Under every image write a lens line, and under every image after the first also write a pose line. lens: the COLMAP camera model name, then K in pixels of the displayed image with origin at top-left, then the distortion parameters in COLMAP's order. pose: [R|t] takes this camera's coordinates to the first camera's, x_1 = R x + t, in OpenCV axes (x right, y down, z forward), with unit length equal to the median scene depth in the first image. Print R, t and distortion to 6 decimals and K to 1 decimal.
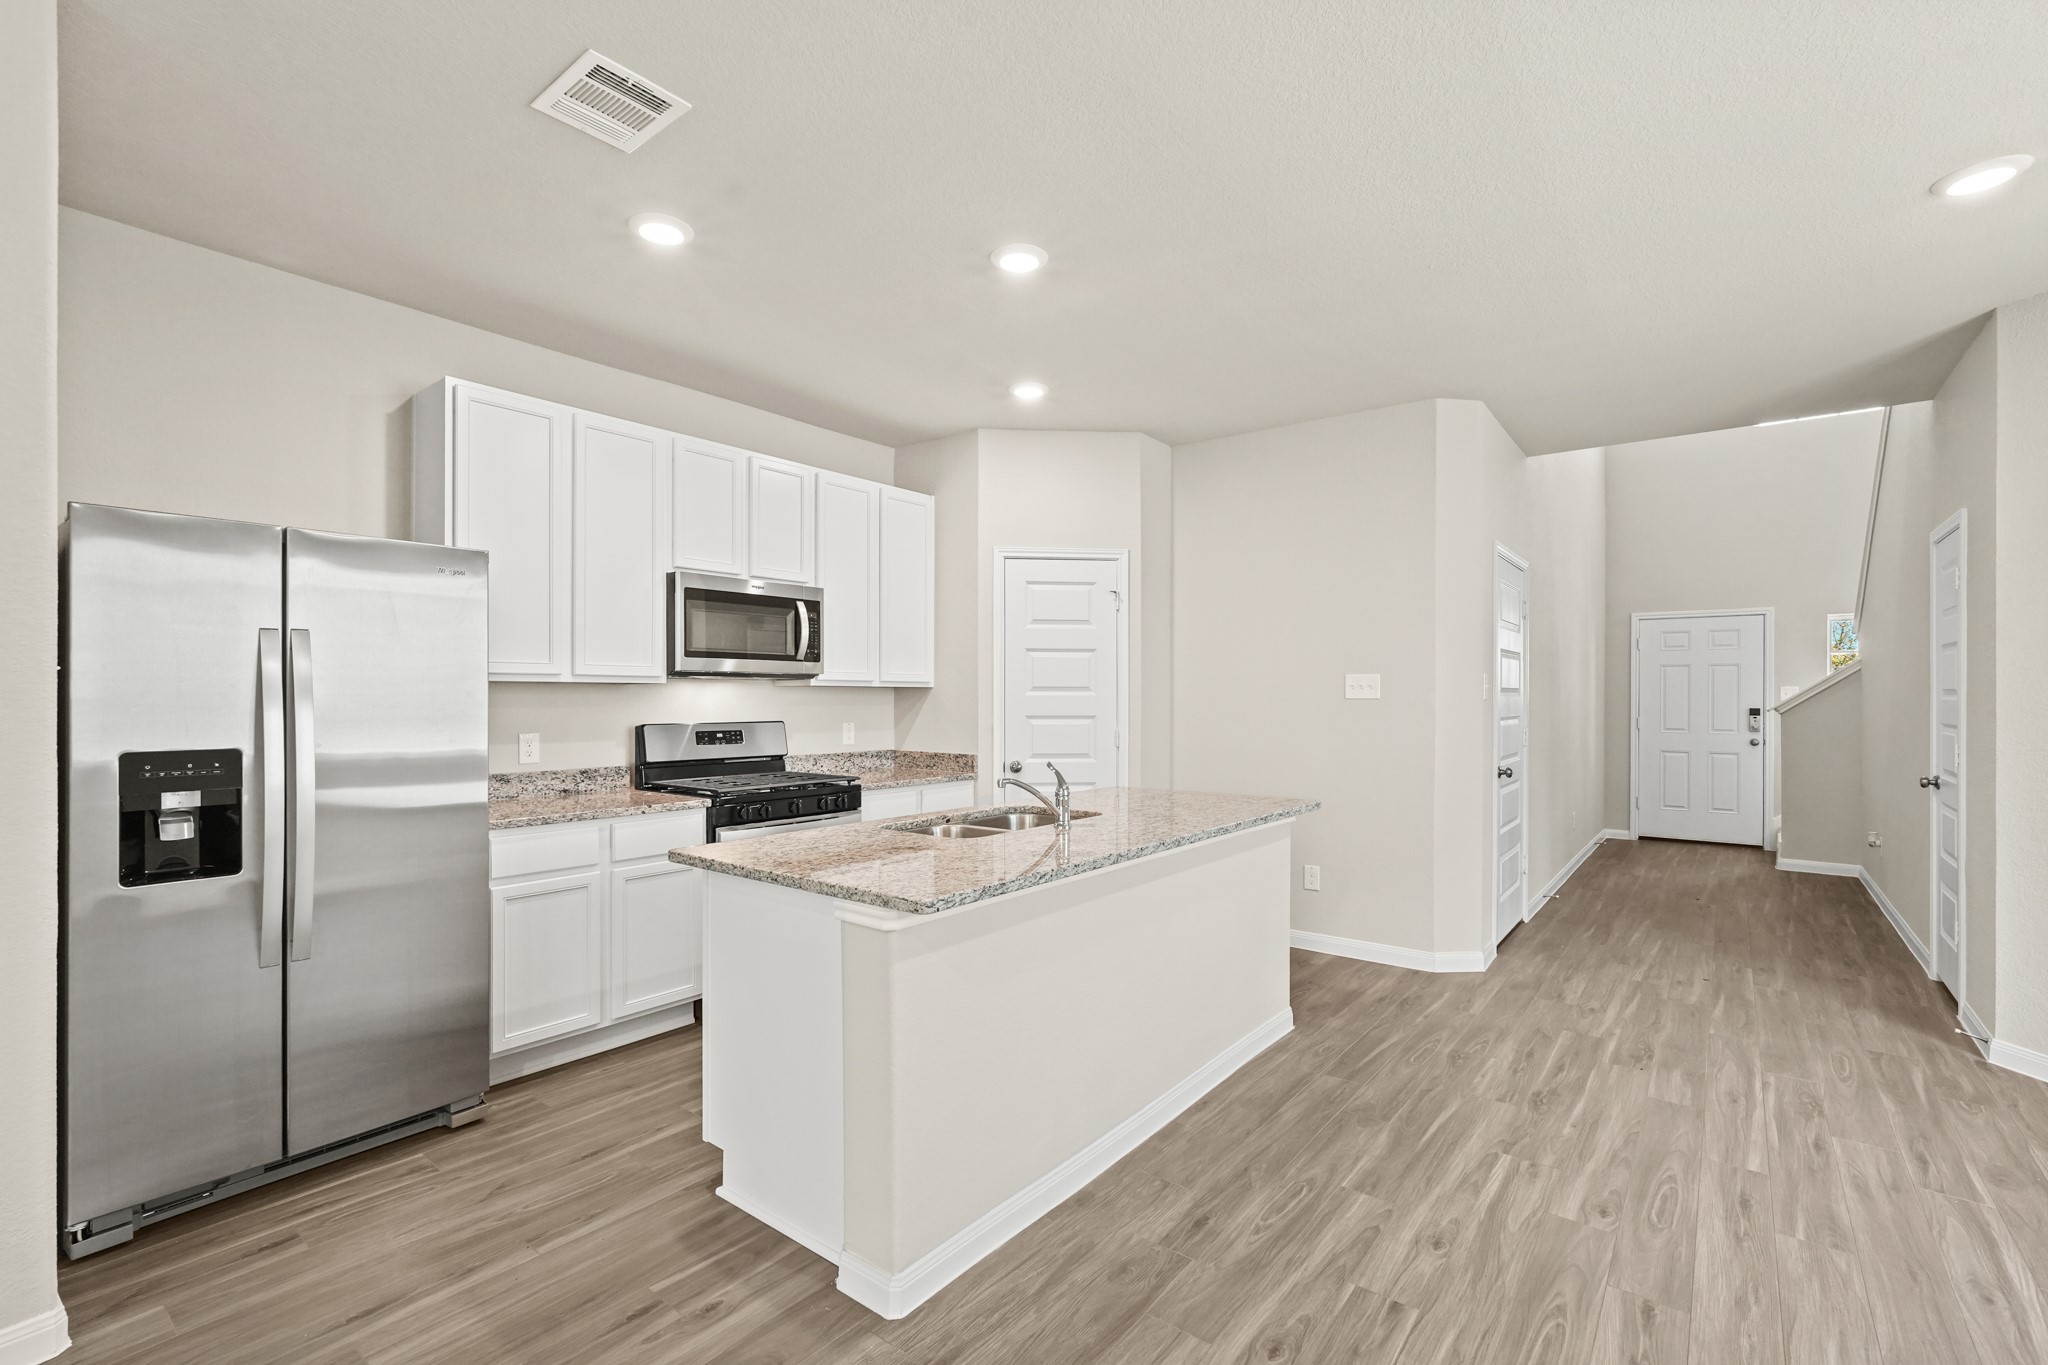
lens RADIAL K [[912.8, 0, 1024.0], [0, 912.8, 682.5], [0, 0, 1]] dist [-0.003021, -0.000290]
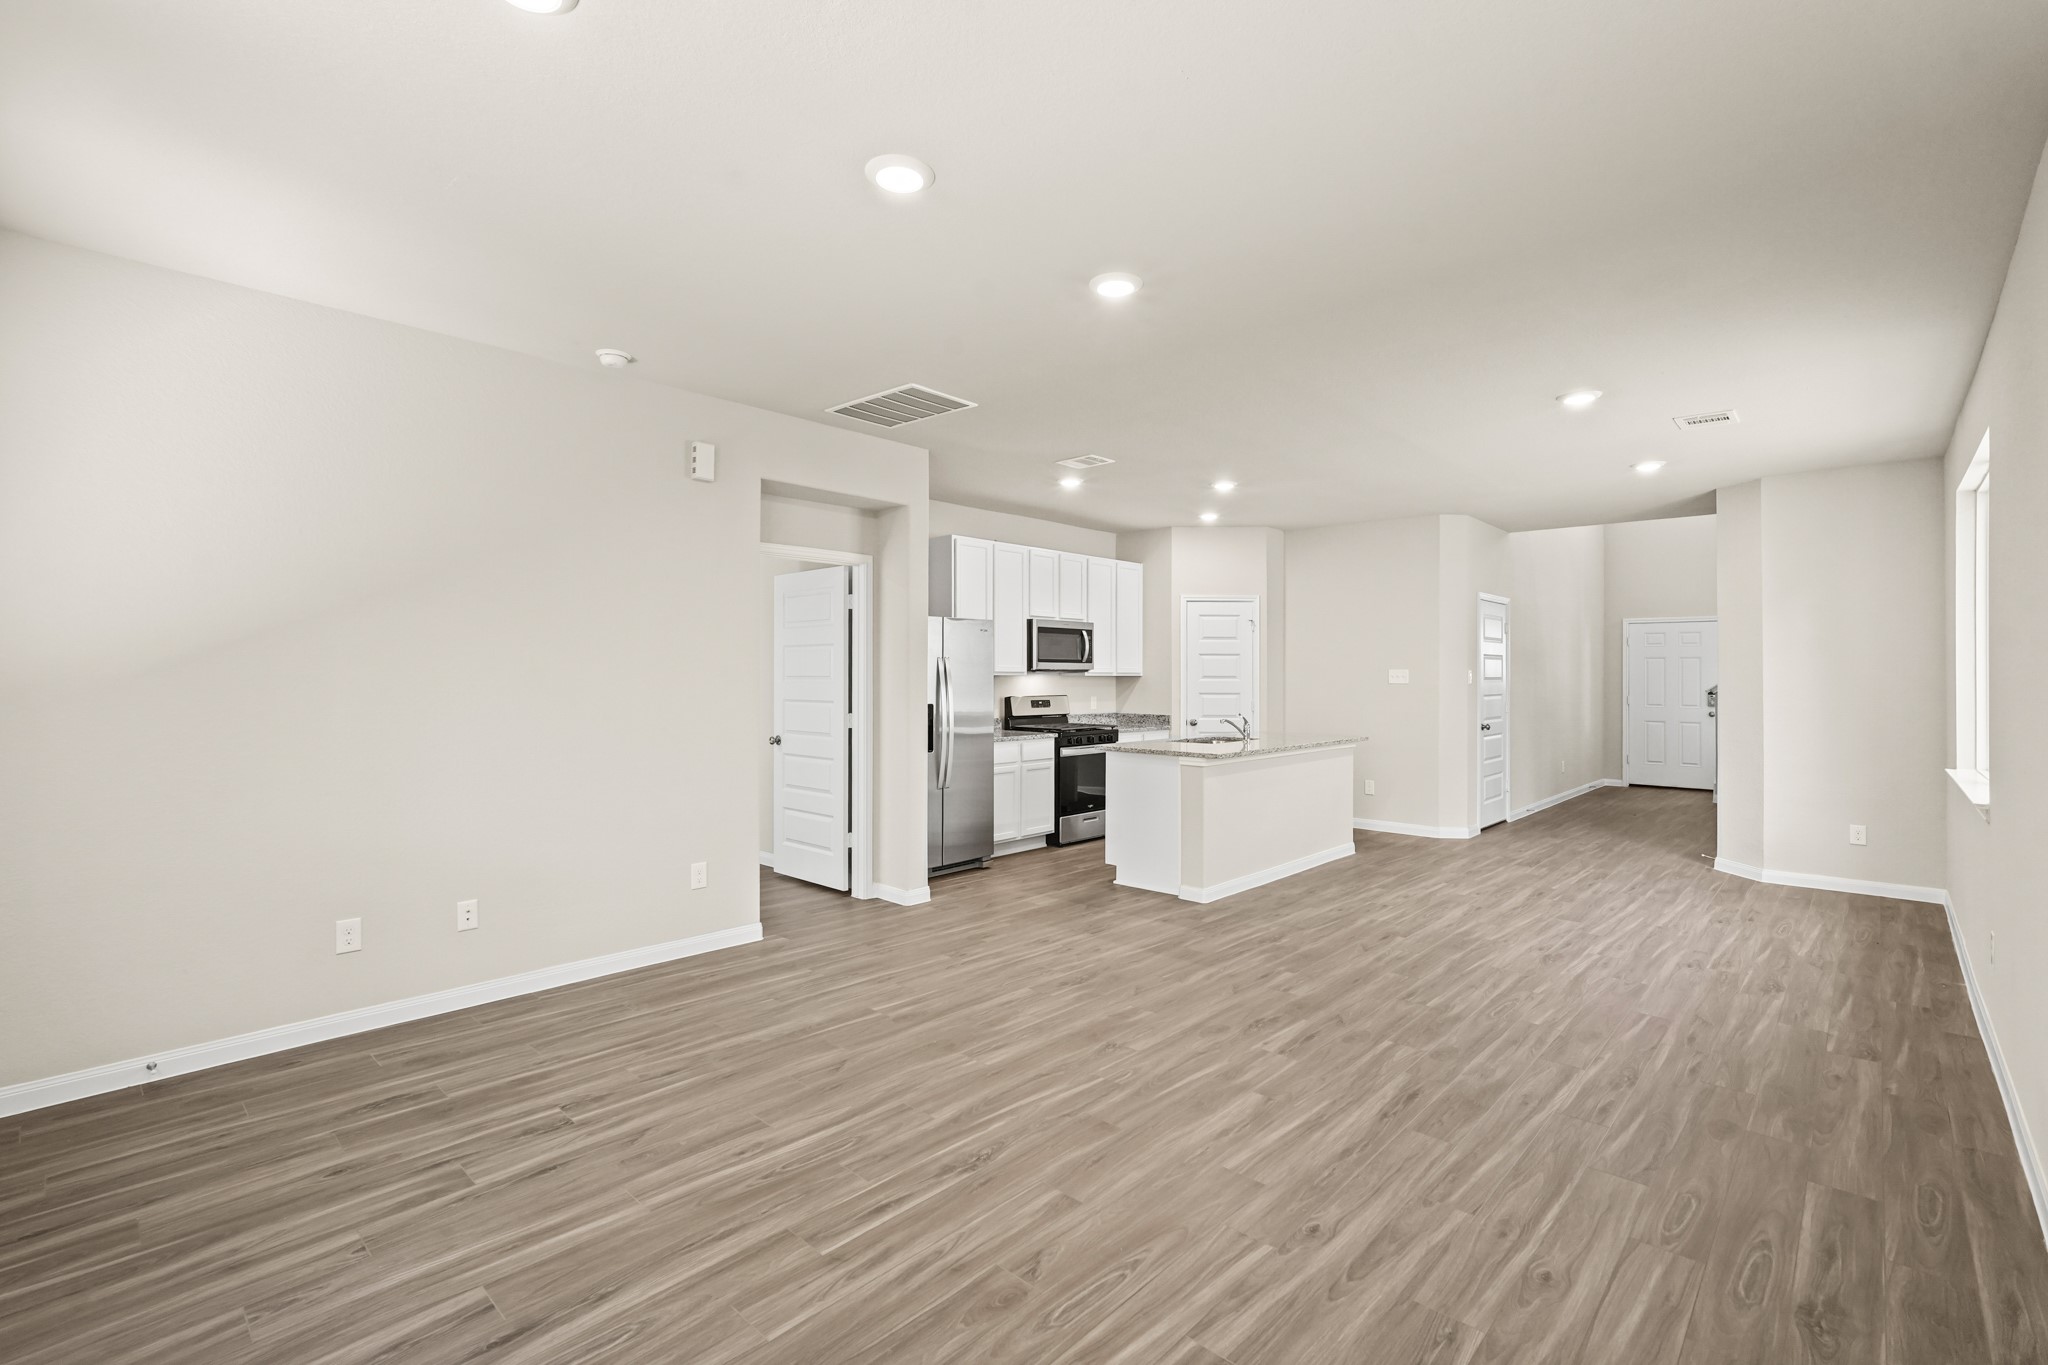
lens RADIAL K [[912.8, 0, 1024.0], [0, 912.8, 682.5], [0, 0, 1]] dist [-0.003021, -0.000290]
pose [[0.996577, 0.003169, -0.082603, -0.205361], [-0.001004, 0.999655, 0.026246, -0.031019], [0.082658, -0.026073, 0.996237, -0.828178]]
